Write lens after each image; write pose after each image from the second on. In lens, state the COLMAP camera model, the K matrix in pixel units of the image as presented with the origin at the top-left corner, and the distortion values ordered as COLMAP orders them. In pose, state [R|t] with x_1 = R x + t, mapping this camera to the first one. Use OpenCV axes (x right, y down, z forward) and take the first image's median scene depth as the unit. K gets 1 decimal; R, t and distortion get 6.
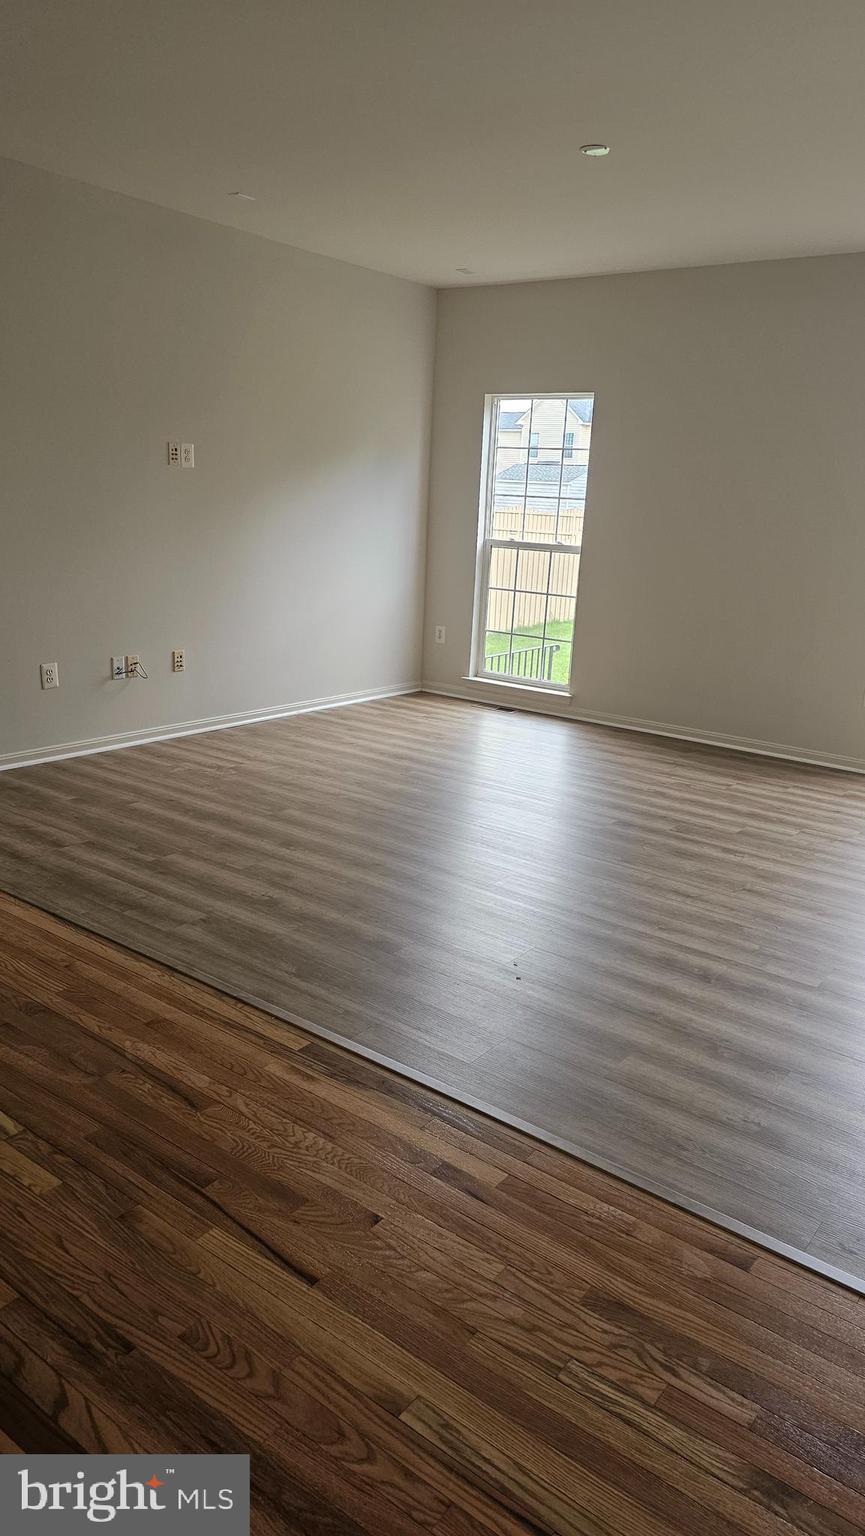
lens RADIAL K [[1033.8, 0, 444.3], [0, 1033.8, 773.1], [0, 0, 1]] dist [0.054269, -0.008741]
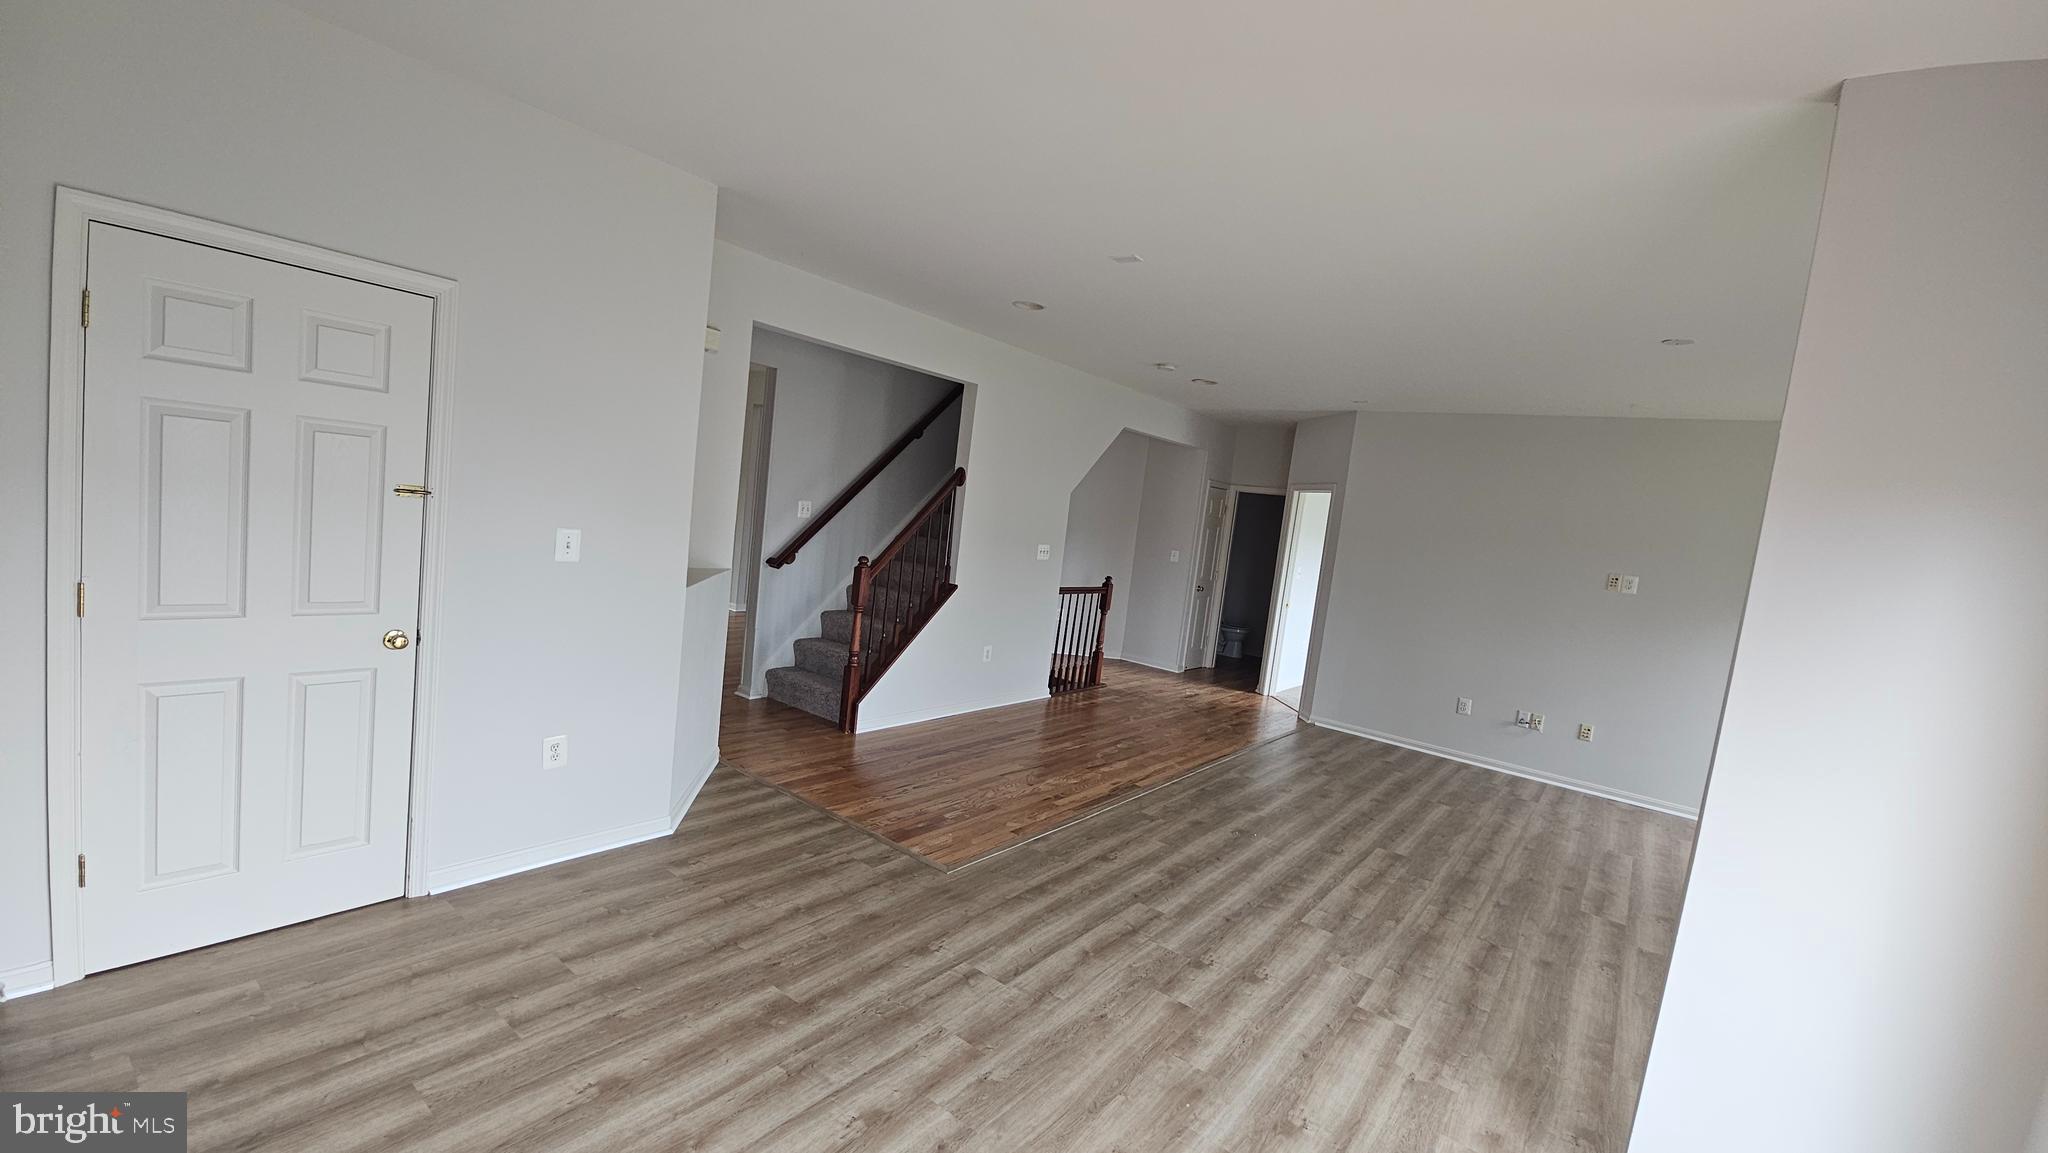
lens RADIAL K [[835.4, 0, 1018.1], [0, 835.4, 585.1], [0, 0, 1]] dist [-0.000292, -0.000410]
pose [[-0.011227, 0.044717, -0.998937, 1.022872], [-0.373063, 0.926681, 0.045675, -0.080700], [0.927738, 0.373179, 0.006278, 0.347571]]
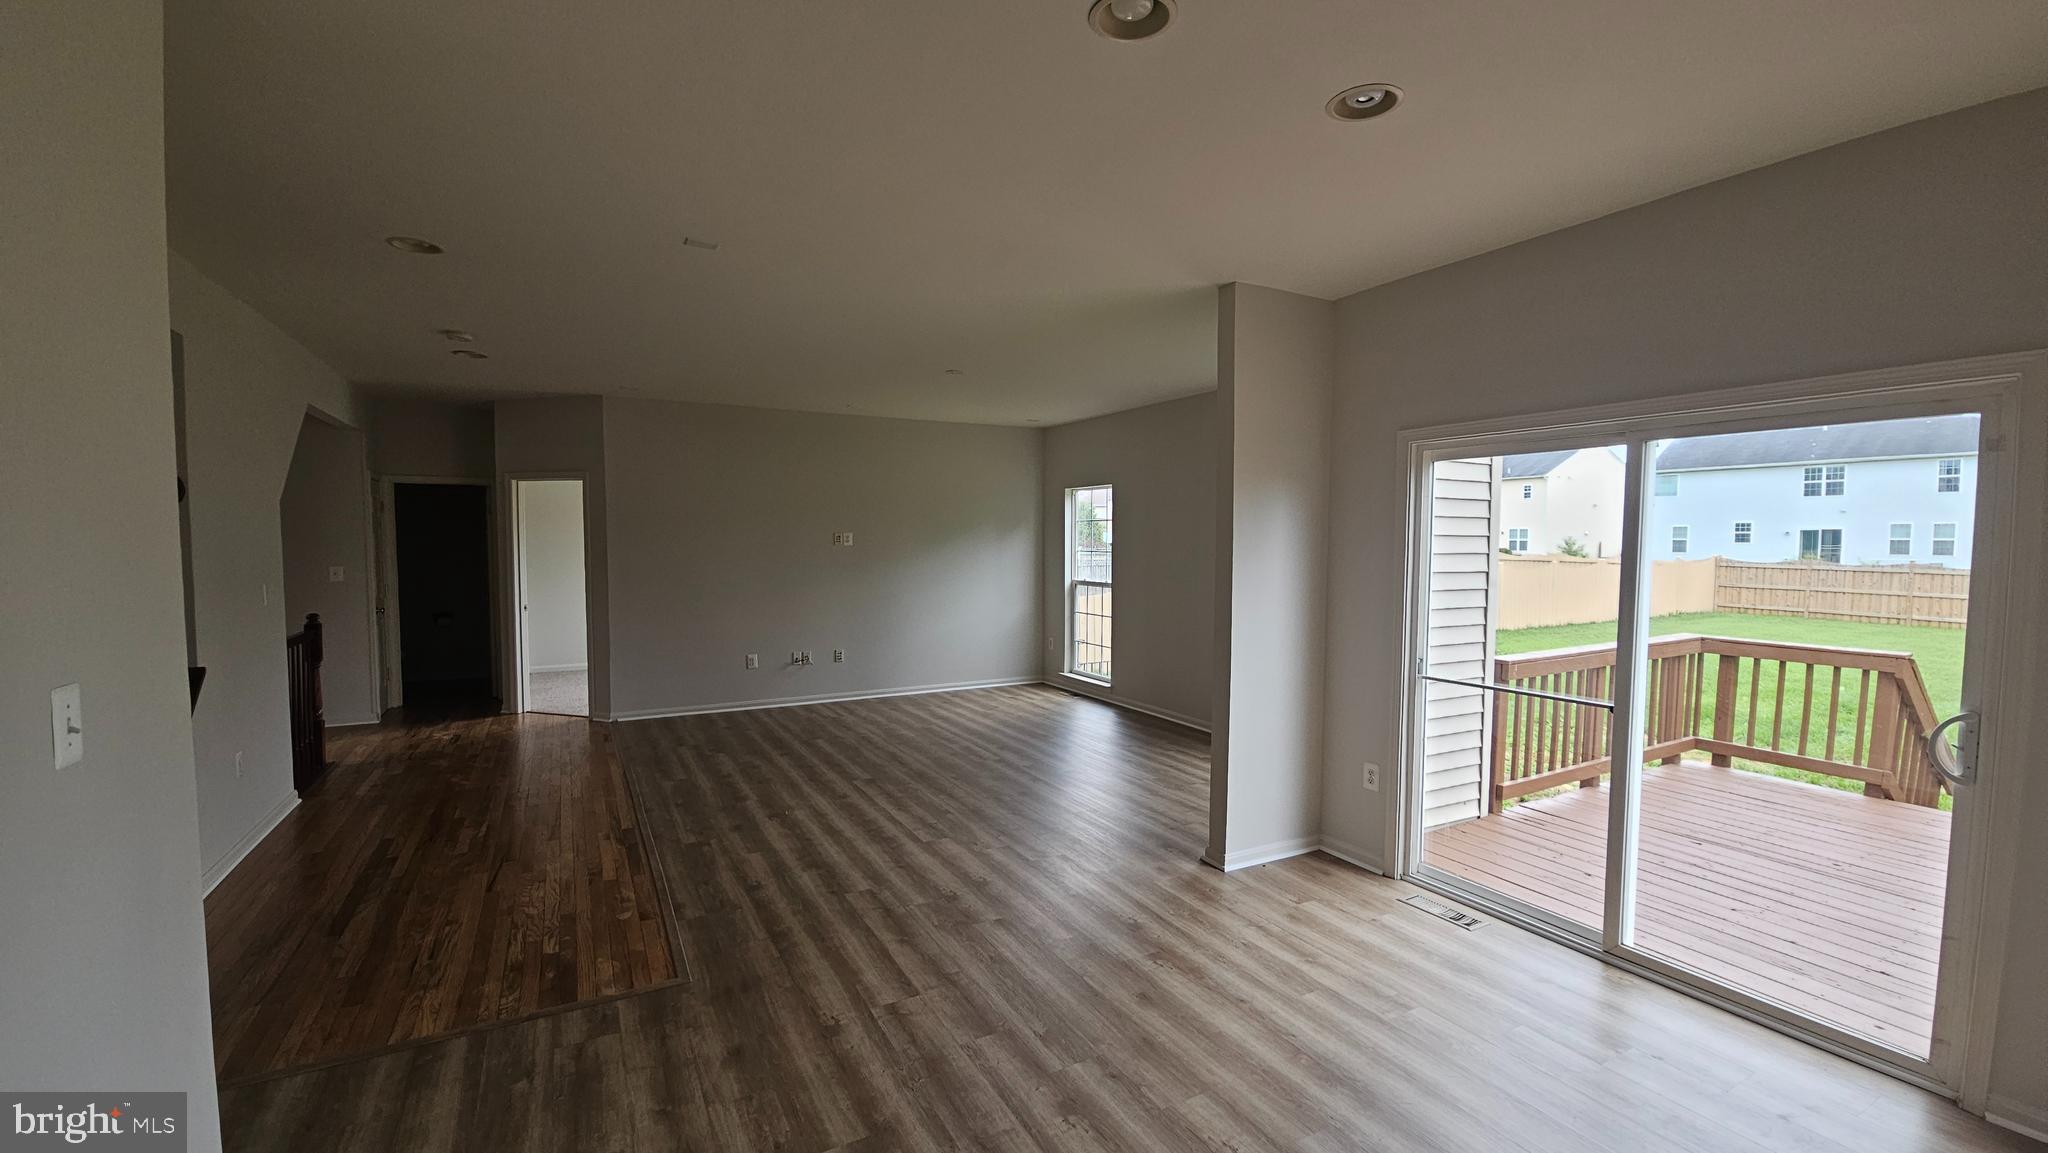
lens RADIAL K [[835.4, 0, 1020.7], [0, 835.4, 580.7], [0, 0, 1]] dist [-0.000292, -0.000410]
pose [[0.909404, -0.026427, -0.415073, 0.754503], [-0.067324, 0.975465, -0.209609, 0.049145], [0.410429, 0.218564, 0.885312, -0.140969]]
